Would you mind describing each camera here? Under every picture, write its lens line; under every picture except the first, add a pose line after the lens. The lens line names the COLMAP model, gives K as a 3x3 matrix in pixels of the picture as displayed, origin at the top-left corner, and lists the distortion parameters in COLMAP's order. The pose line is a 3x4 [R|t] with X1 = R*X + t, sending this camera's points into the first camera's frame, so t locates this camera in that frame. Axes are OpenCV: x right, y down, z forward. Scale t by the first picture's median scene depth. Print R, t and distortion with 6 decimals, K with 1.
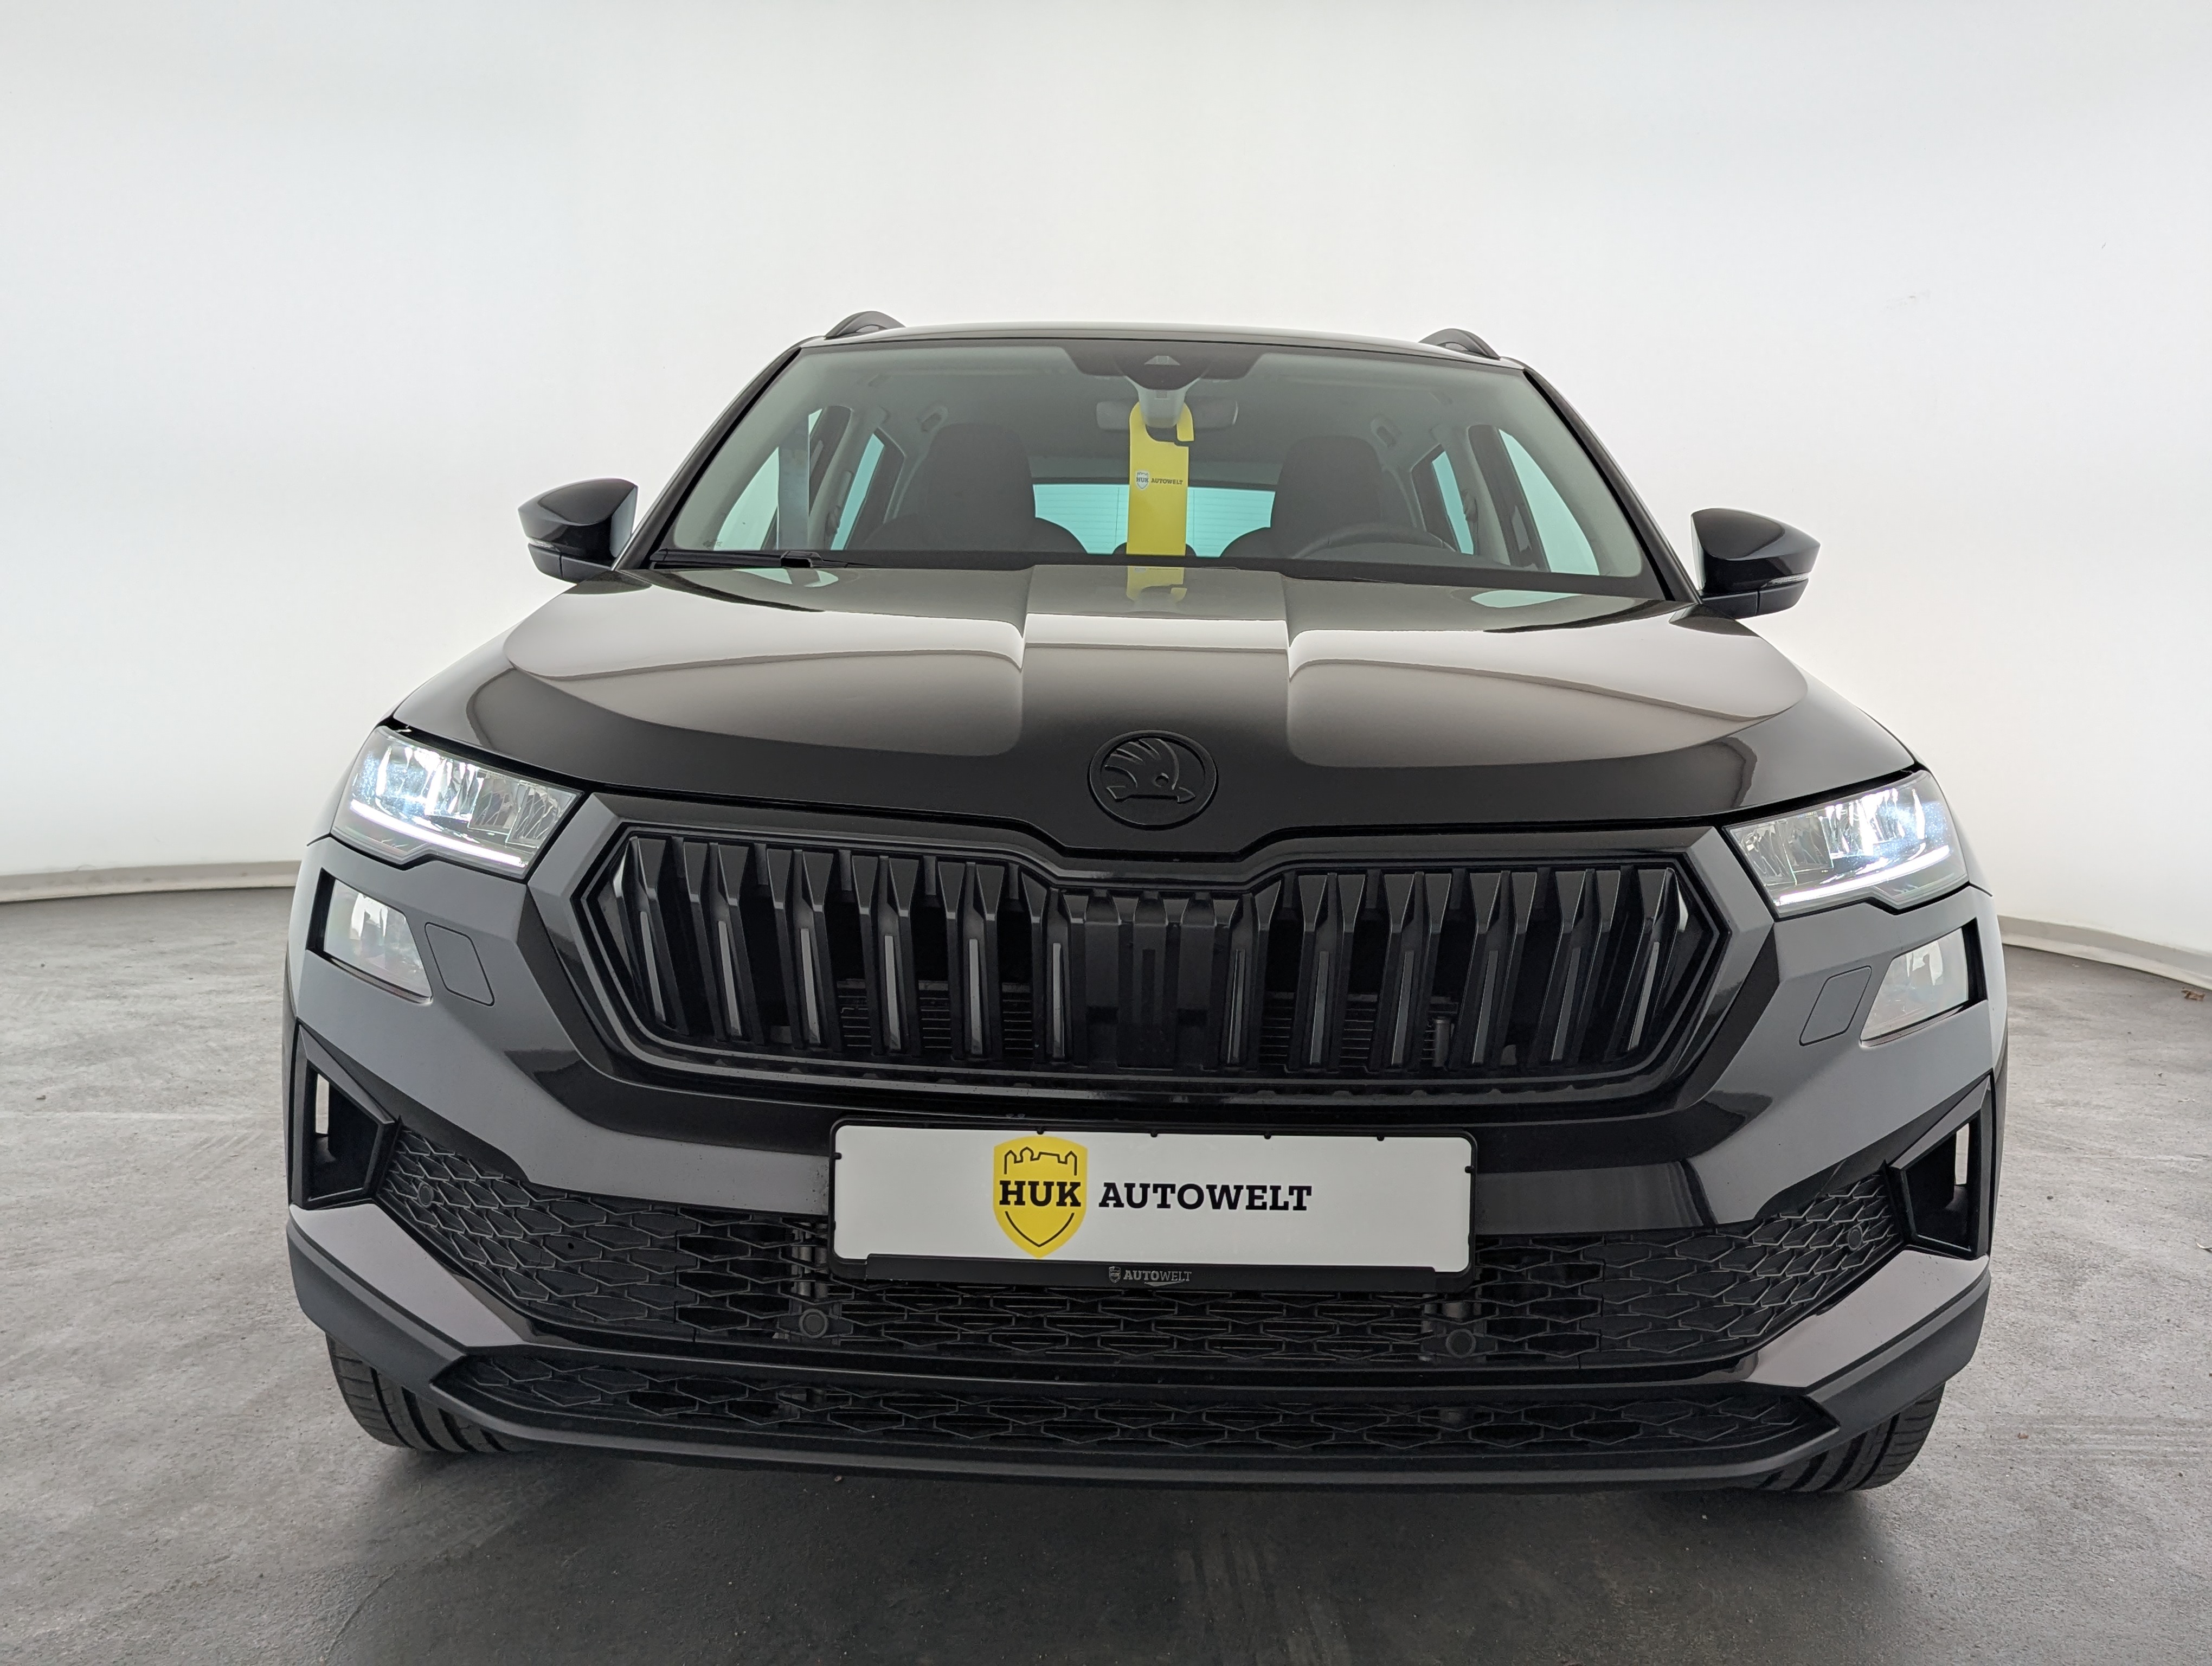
lens RADIAL K [[2081.8, 0, 1110.3], [0, 2081.8, 810.0], [0, 0, 1]] dist [0.024223, 0.000000]
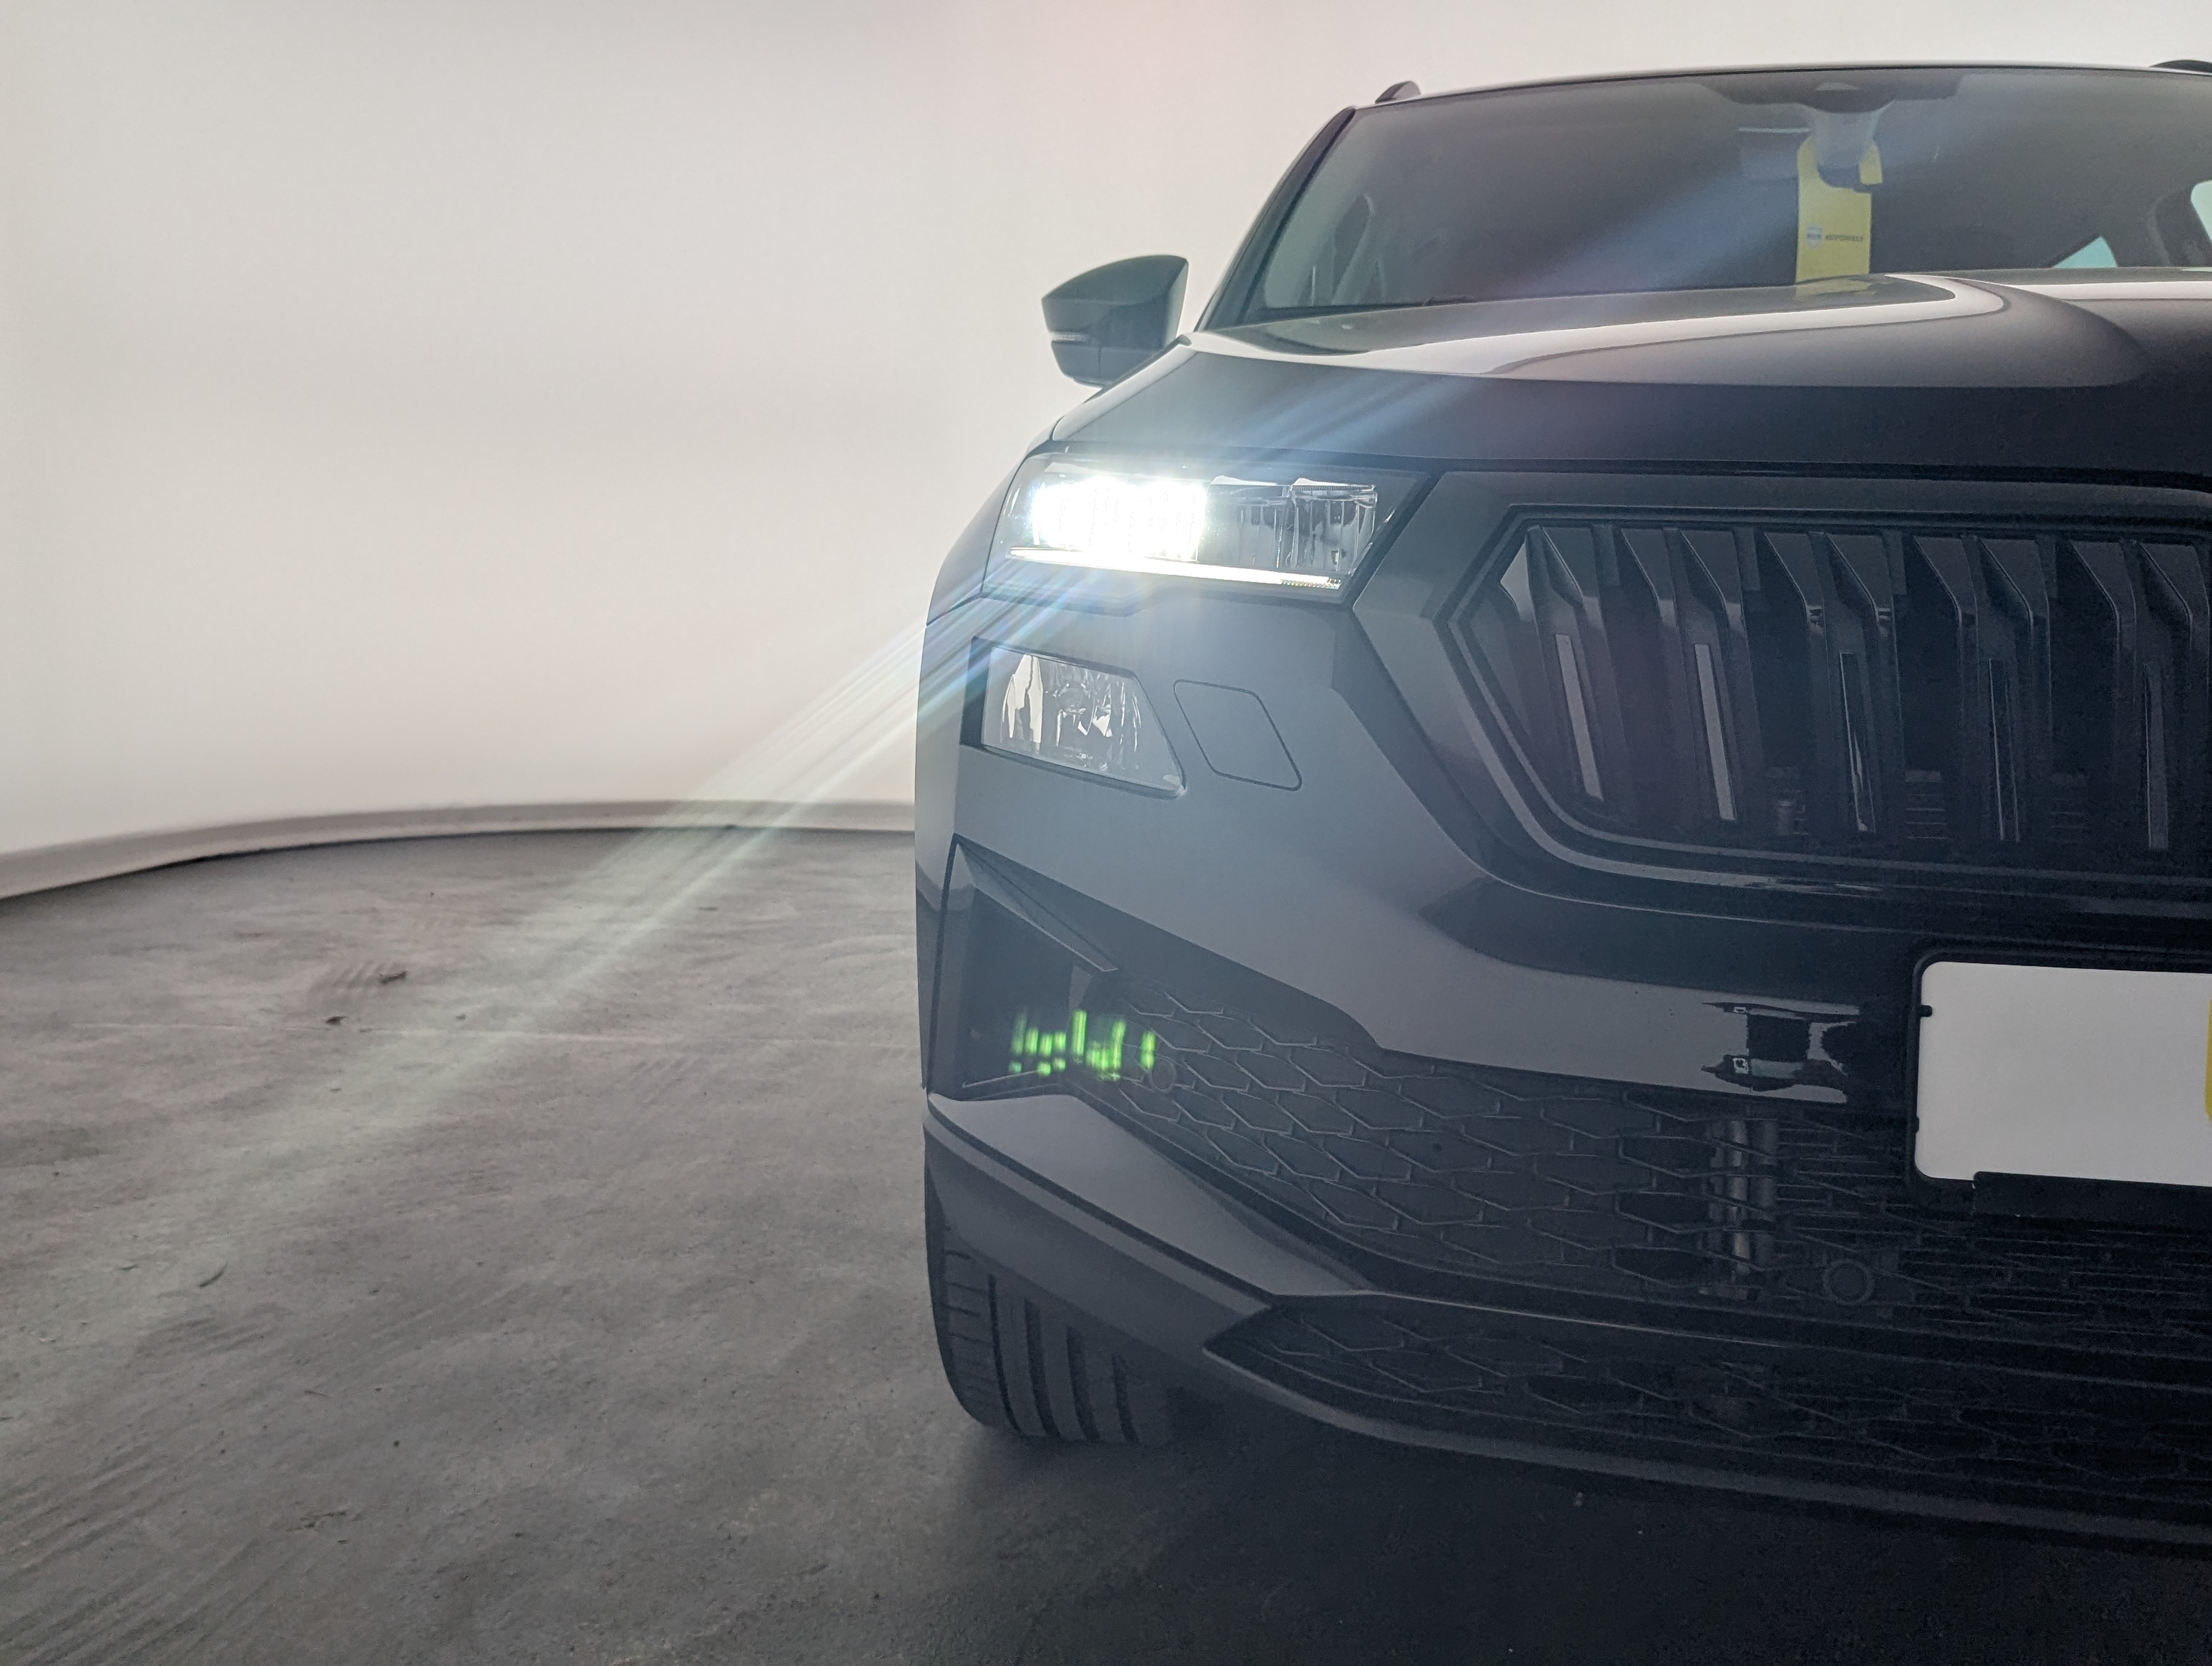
lens RADIAL K [[2081.8, 0, 1047.4], [0, 2081.8, 770.9], [0, 0, 1]] dist [0.024223, 0.000000]
pose [[0.987834, -0.003074, -0.155480, -0.220378], [0.001457, 0.999944, -0.010516, 0.076706], [0.155503, 0.010162, 0.987783, 0.262467]]
